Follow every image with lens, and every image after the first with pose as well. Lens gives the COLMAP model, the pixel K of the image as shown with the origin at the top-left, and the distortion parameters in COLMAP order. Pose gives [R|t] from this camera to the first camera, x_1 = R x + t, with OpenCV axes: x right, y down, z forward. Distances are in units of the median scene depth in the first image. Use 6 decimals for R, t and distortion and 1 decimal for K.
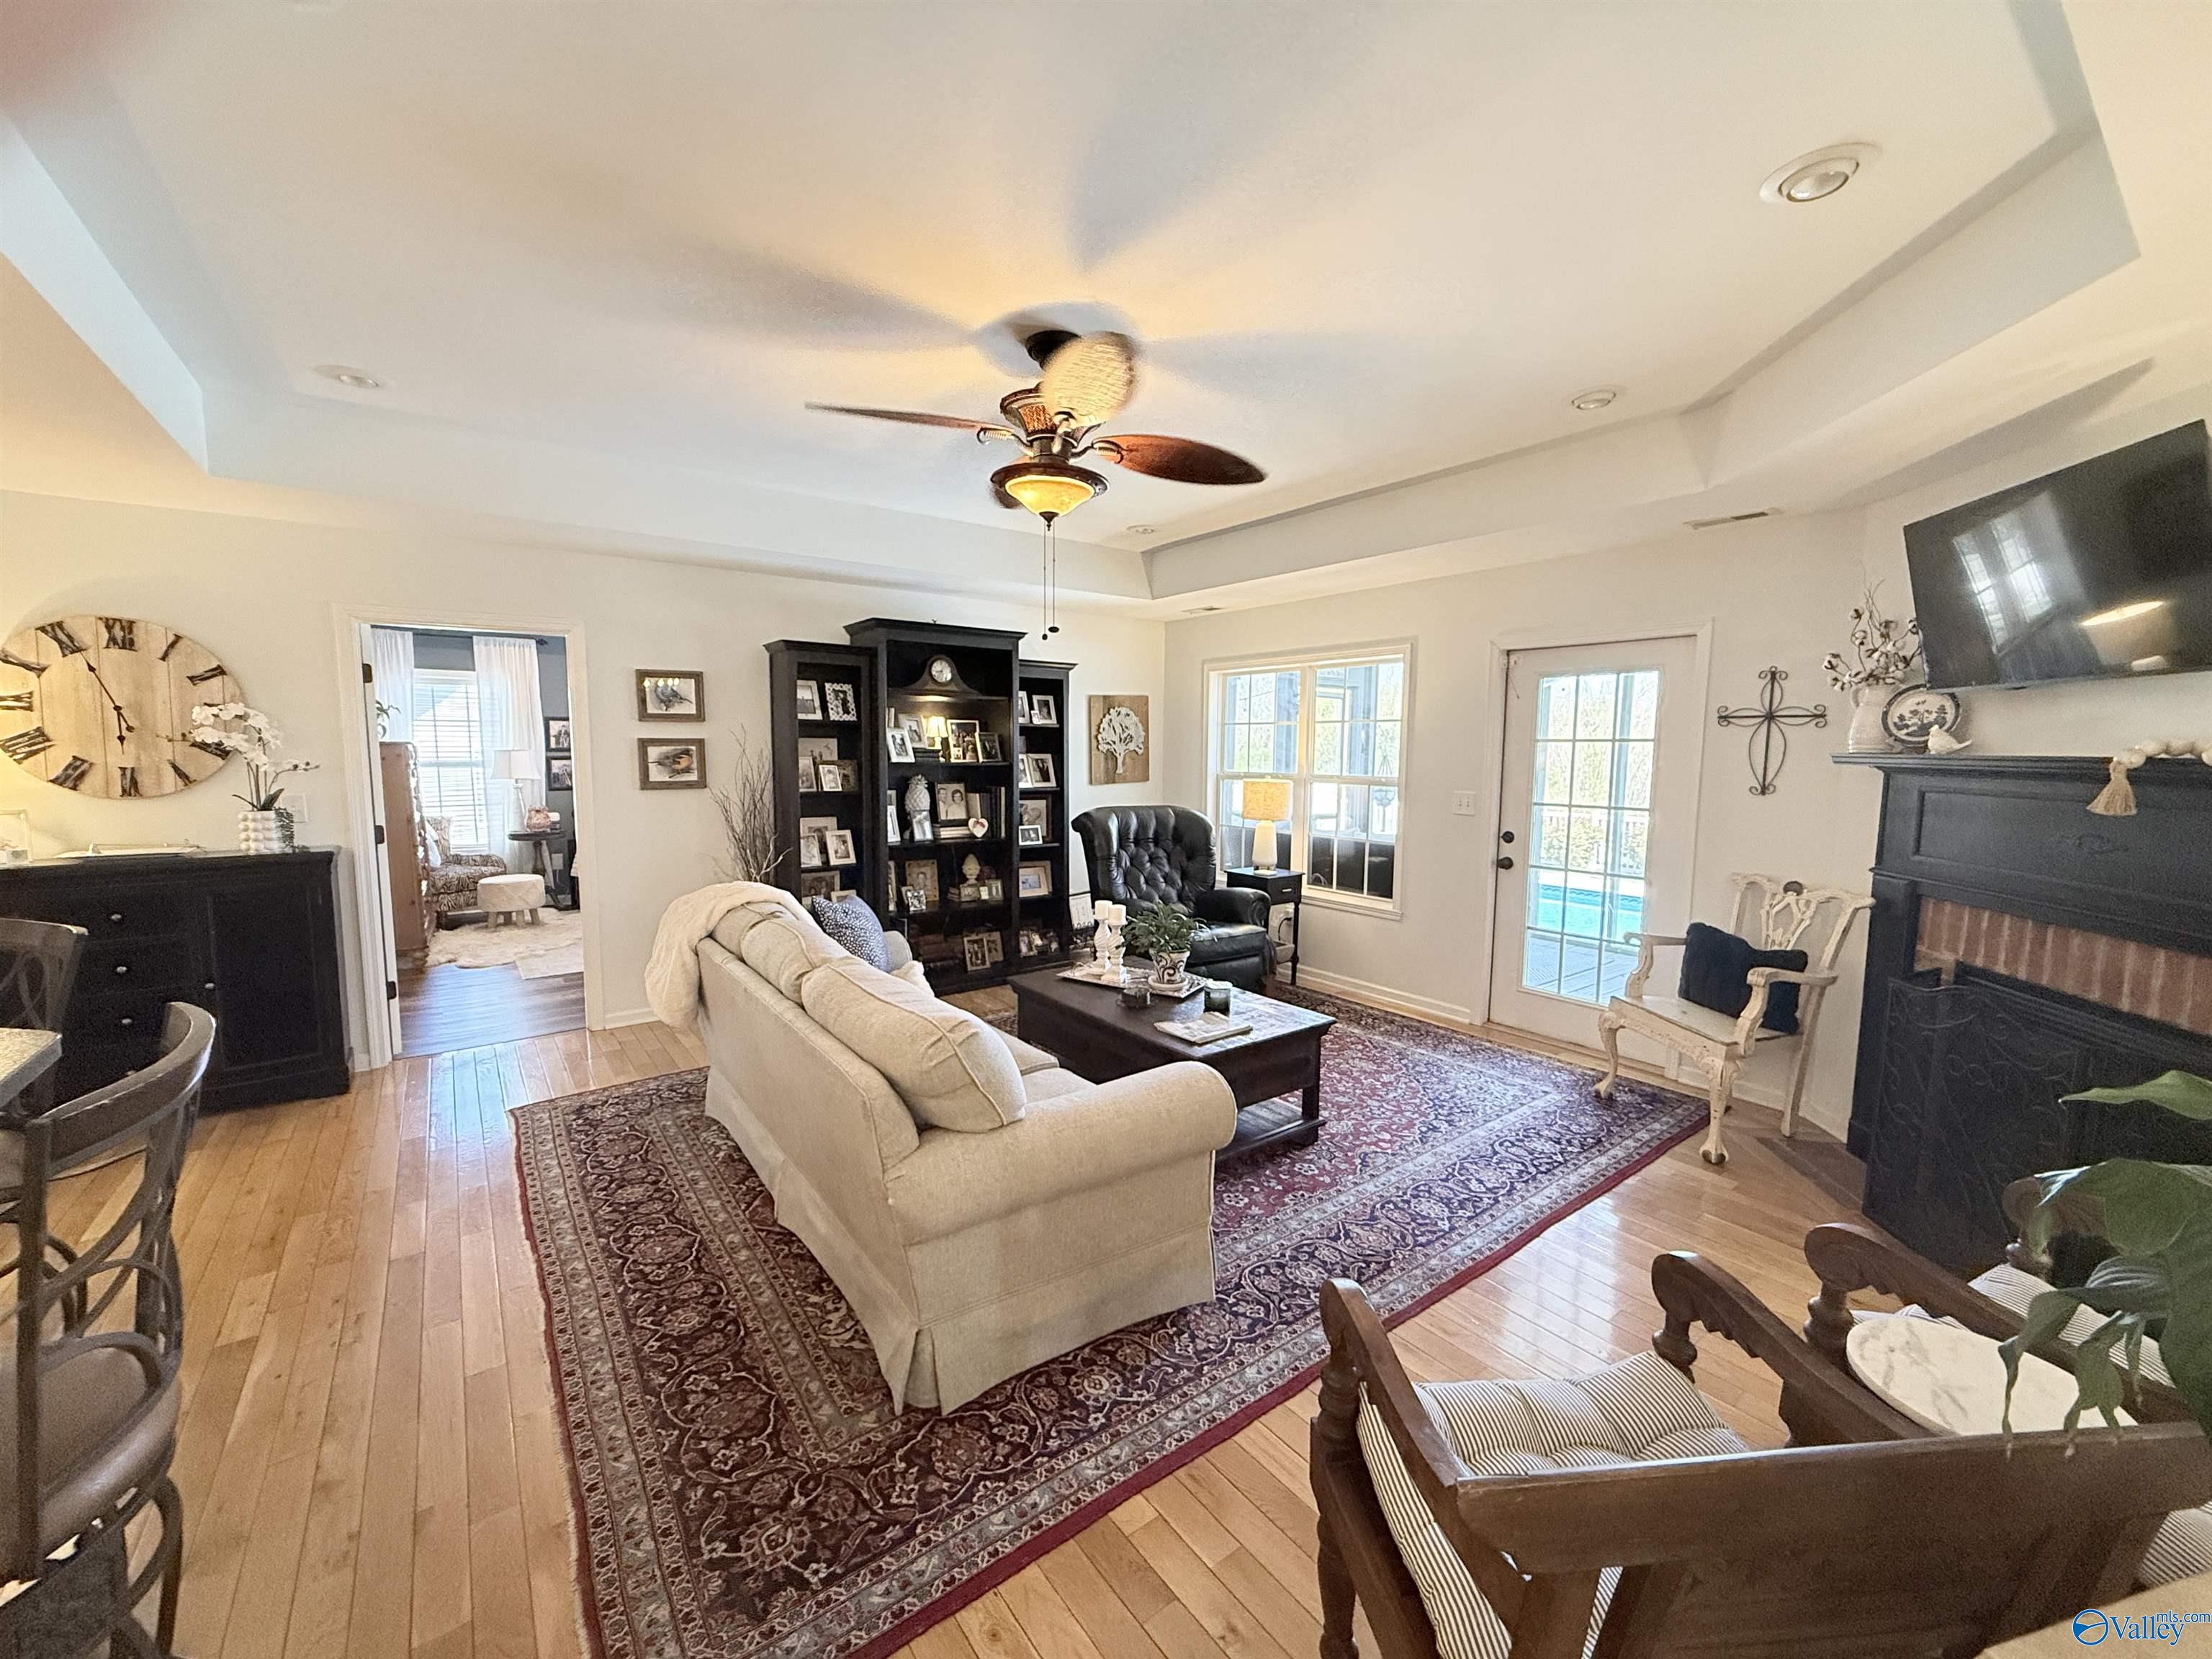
lens RADIAL K [[873.6, 0, 1105.8], [0, 873.6, 832.9], [0, 0, 1]] dist [-0.001217, 0.000829]
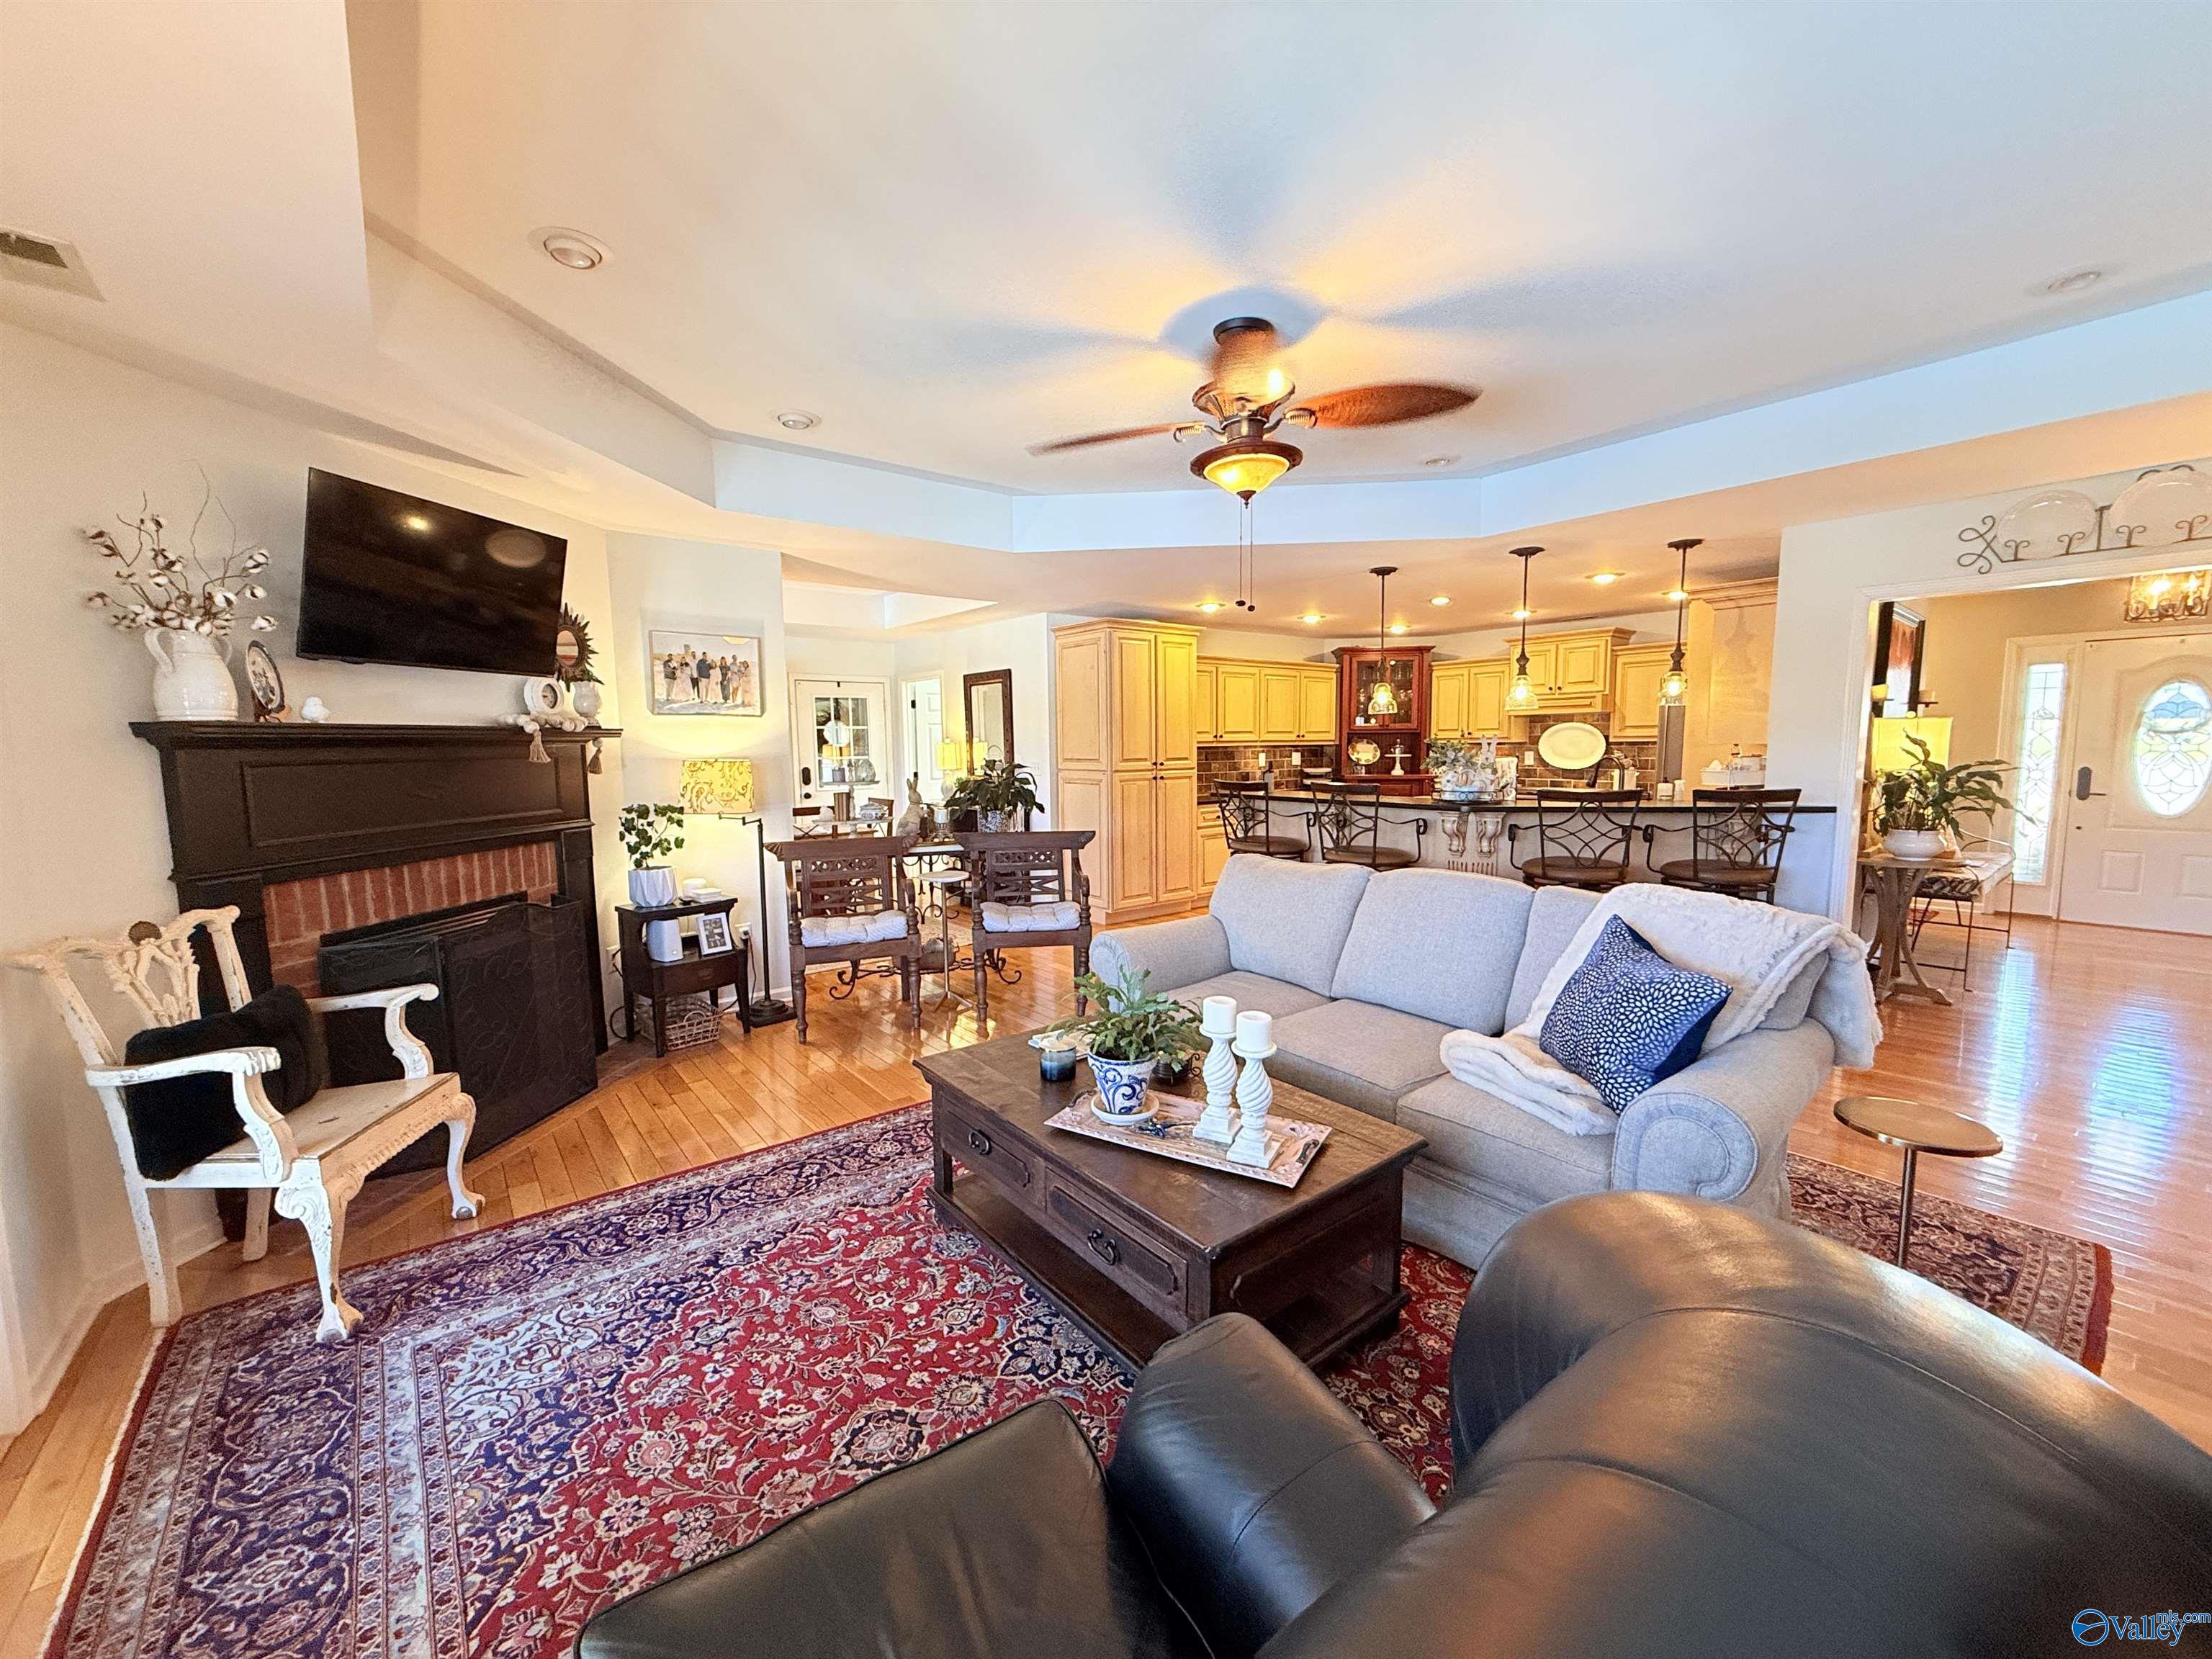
lens RADIAL K [[873.6, 0, 1101.2], [0, 873.6, 830.4], [0, 0, 1]] dist [-0.001217, 0.000829]
pose [[-0.999776, 0.005933, -0.020314, 0.094078], [0.001703, 0.979342, 0.202205, -0.126305], [0.021094, 0.202126, -0.979132, 1.487687]]
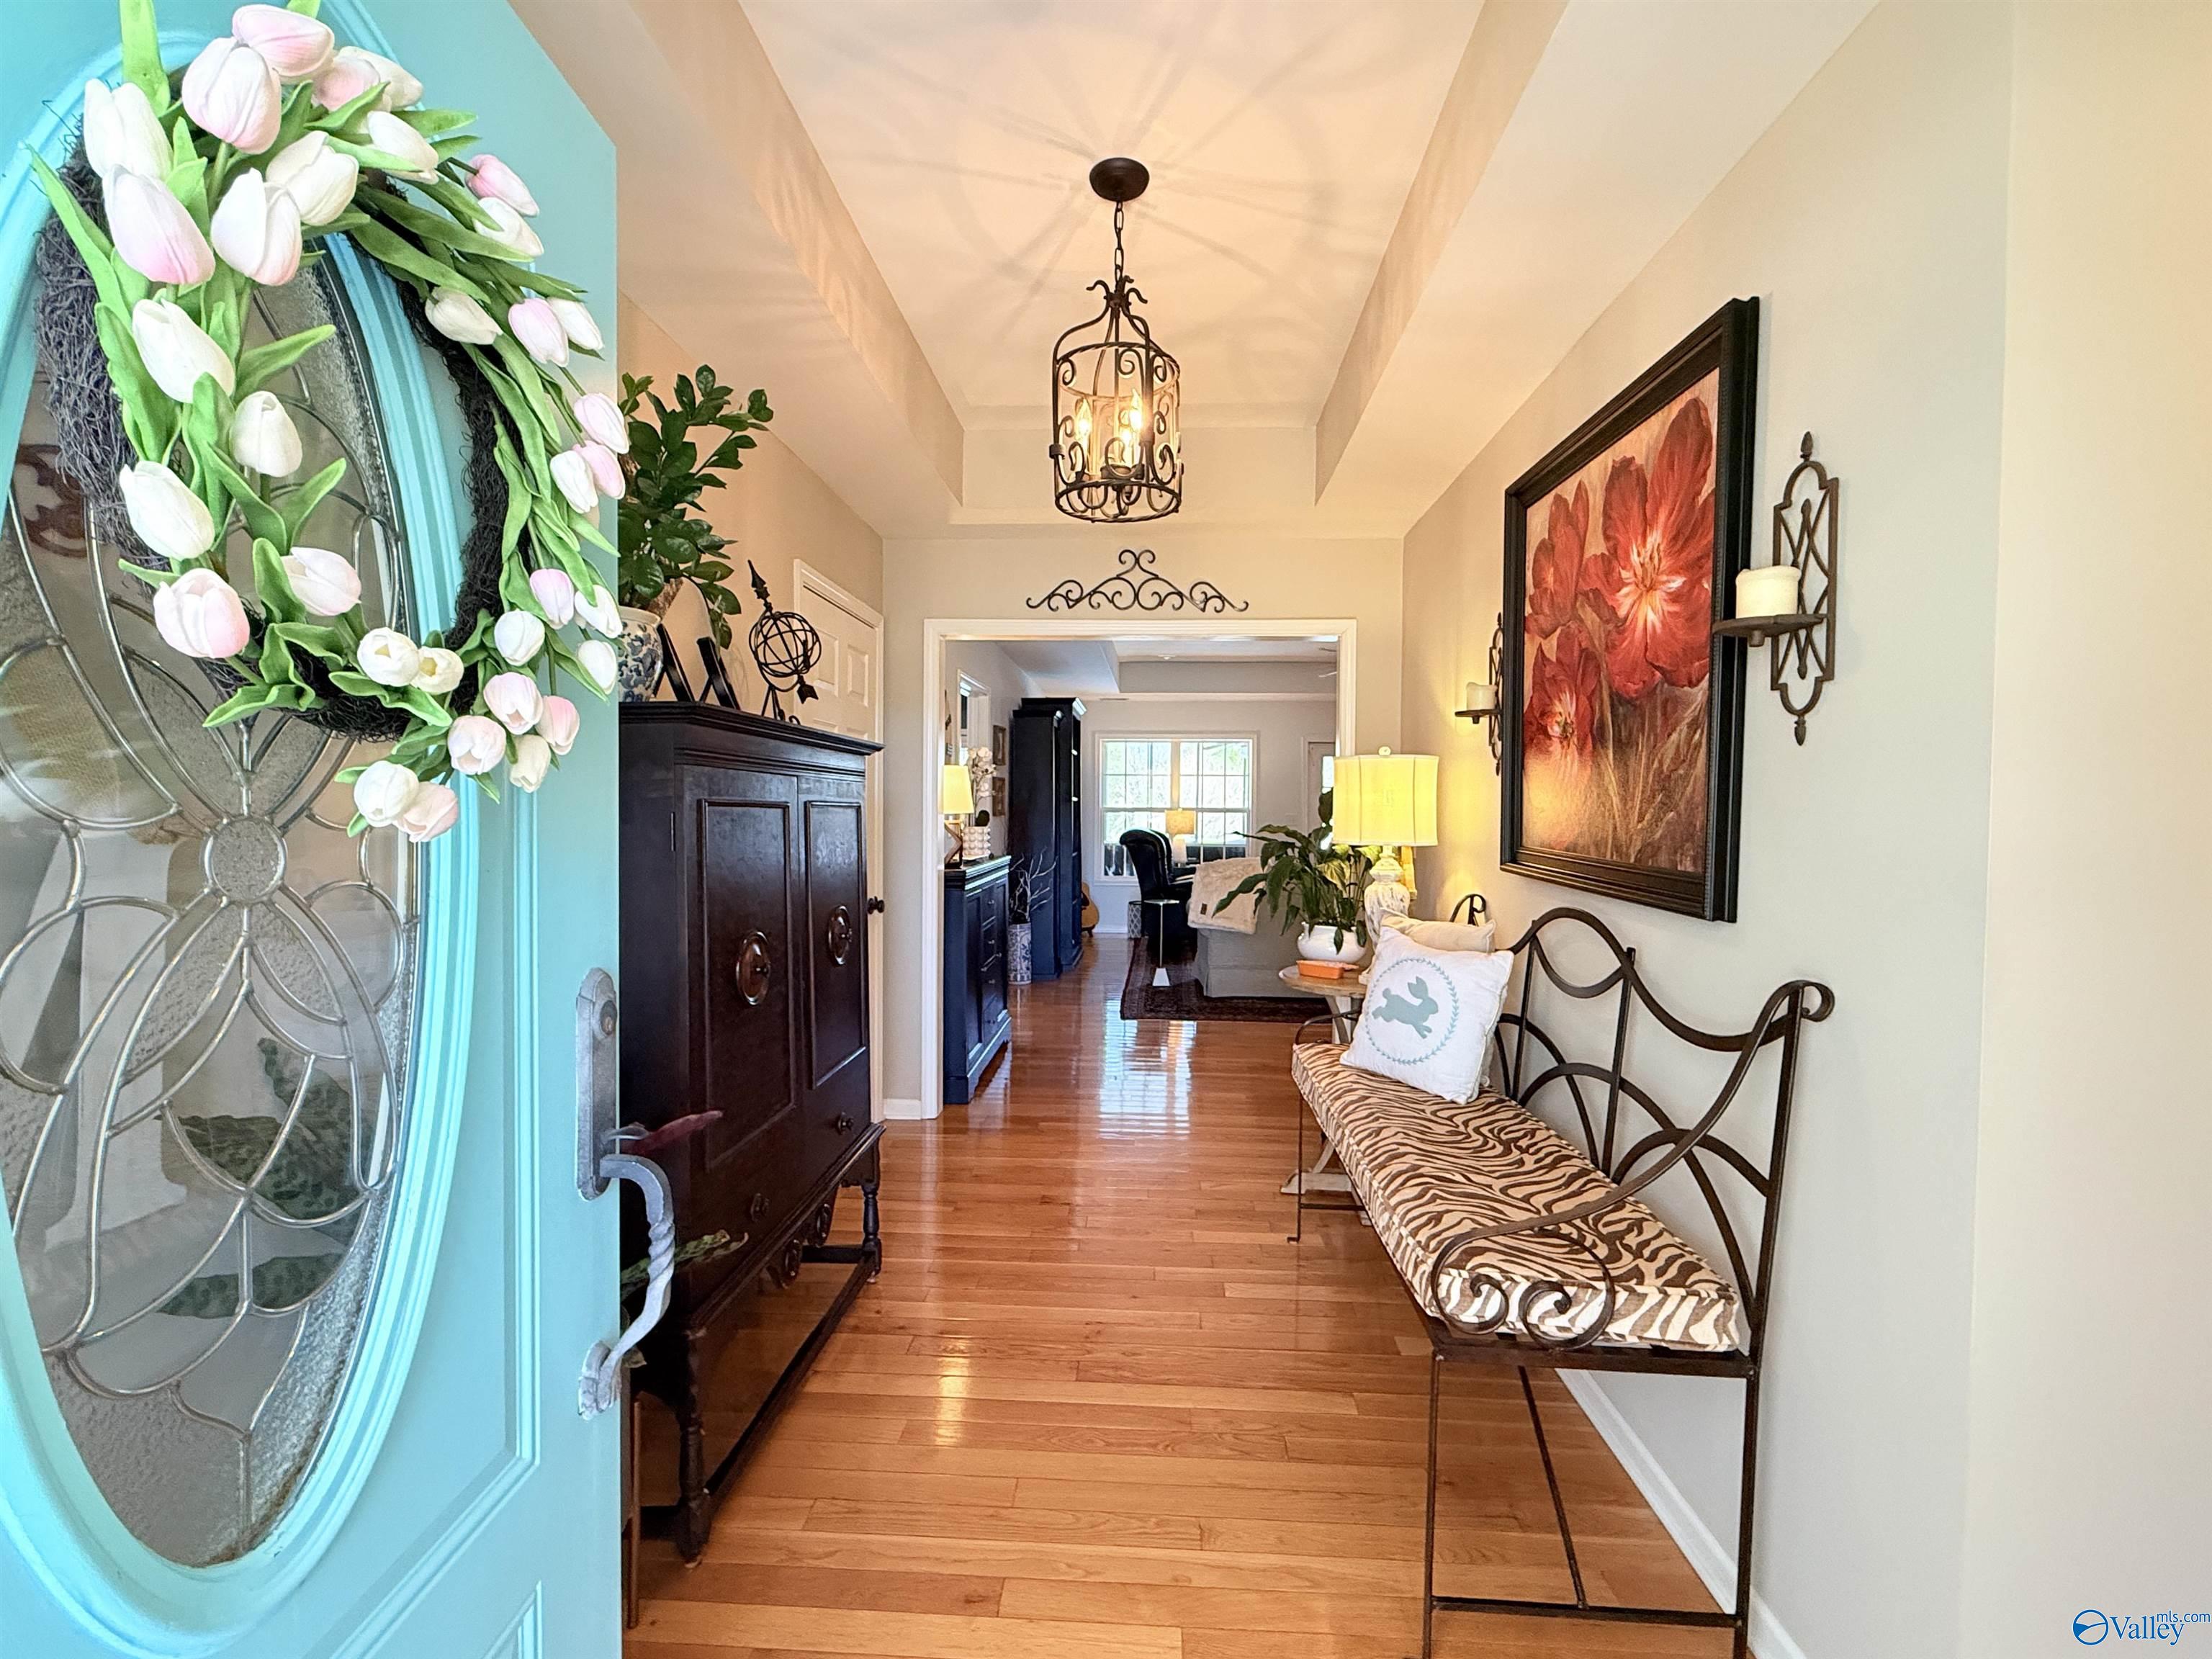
lens RADIAL K [[981.5, 0, 1117.0], [0, 981.5, 838.0], [0, 0, 1]] dist [-0.001309, -0.000009]
pose [[0.633765, -0.027183, 0.773048, -1.891442], [0.074946, 0.996838, -0.026391, 0.043968], [-0.769887, 0.074663, 0.633798, -0.095004]]
